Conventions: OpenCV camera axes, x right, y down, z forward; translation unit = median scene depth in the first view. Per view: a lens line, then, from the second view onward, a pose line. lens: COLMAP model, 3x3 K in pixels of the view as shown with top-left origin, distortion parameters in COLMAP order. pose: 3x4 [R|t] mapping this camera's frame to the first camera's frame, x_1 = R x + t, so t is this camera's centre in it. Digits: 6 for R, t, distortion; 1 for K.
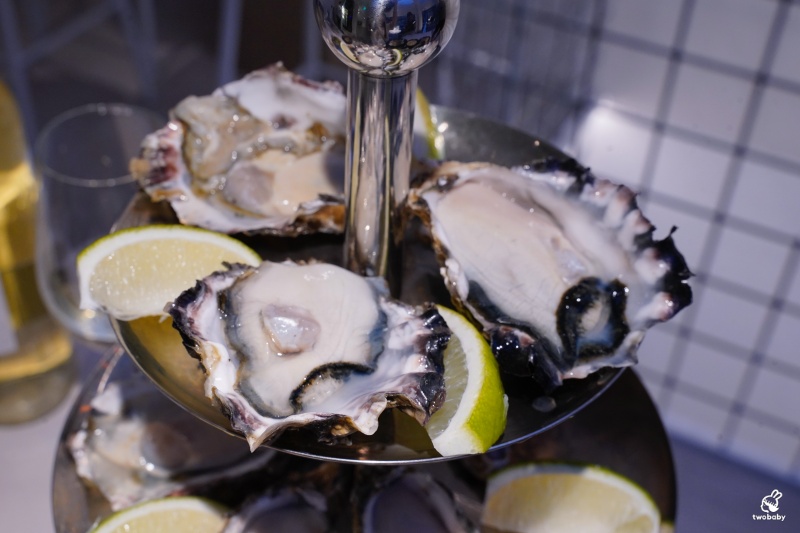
lens RADIAL K [[1118.5, 0, 400.0], [0, 1118.5, 266.5], [0, 0, 1]] dist [-0.012800, 0.055508]
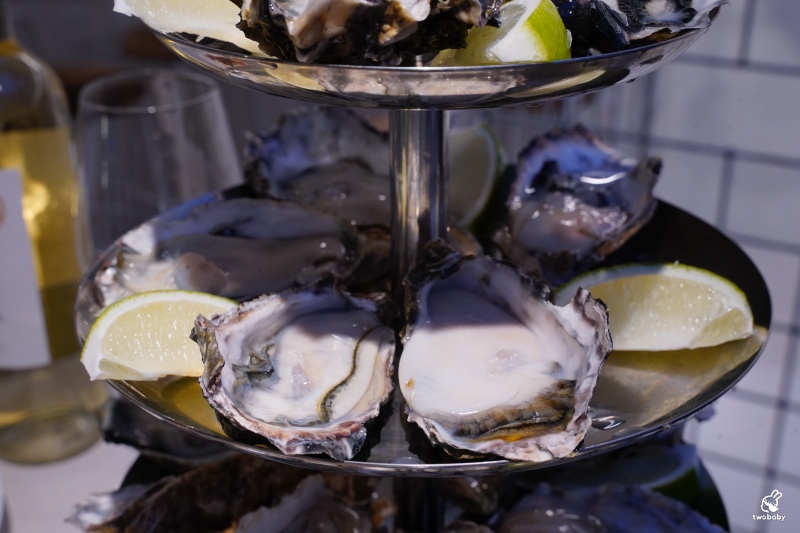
lens RADIAL K [[1118.5, 0, 400.0], [0, 1118.5, 266.5], [0, 0, 1]] dist [-0.012800, 0.055508]
pose [[0.998759, -0.032992, -0.037297, -0.012258], [0.022228, 0.965639, -0.258936, 0.423996], [0.044558, 0.257785, 0.965174, 0.128745]]
